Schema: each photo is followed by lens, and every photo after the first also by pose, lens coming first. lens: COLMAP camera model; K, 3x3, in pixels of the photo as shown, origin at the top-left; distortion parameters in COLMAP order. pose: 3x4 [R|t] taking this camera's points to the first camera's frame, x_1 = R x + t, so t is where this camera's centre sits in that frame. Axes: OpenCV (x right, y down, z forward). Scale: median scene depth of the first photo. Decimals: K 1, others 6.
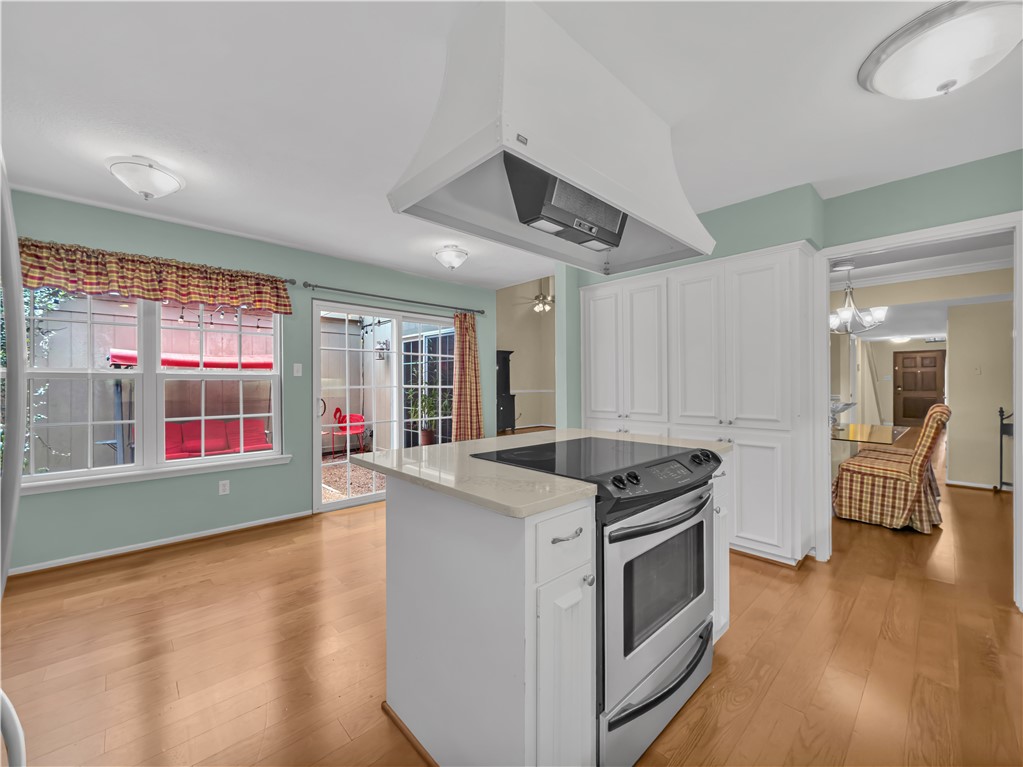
lens RADIAL K [[411.9, 0, 502.1], [0, 411.9, 386.4], [0, 0, 1]] dist [0.003628, -0.000248]
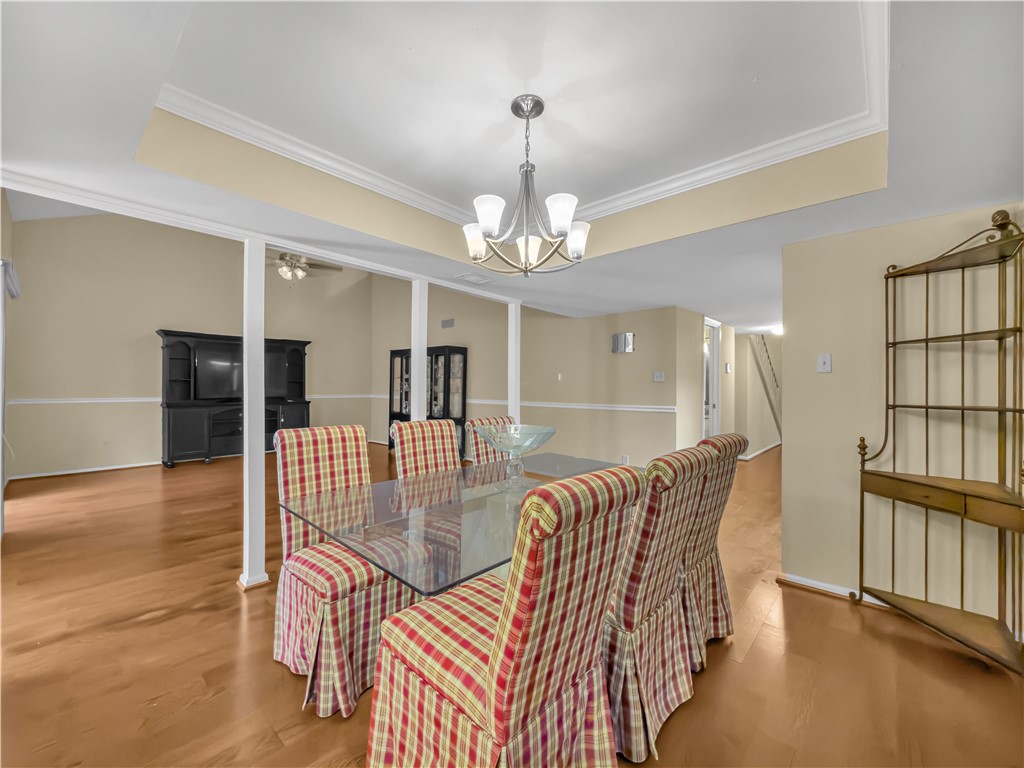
lens RADIAL K [[412.3, 0, 515.9], [0, 412.3, 386.2], [0, 0, 1]] dist [0.003628, -0.000248]
pose [[0.996077, 0.010353, 0.087885, 0.735443], [-0.009447, 0.999898, -0.010720, -0.003749], [-0.087987, 0.009848, 0.996073, 0.529175]]
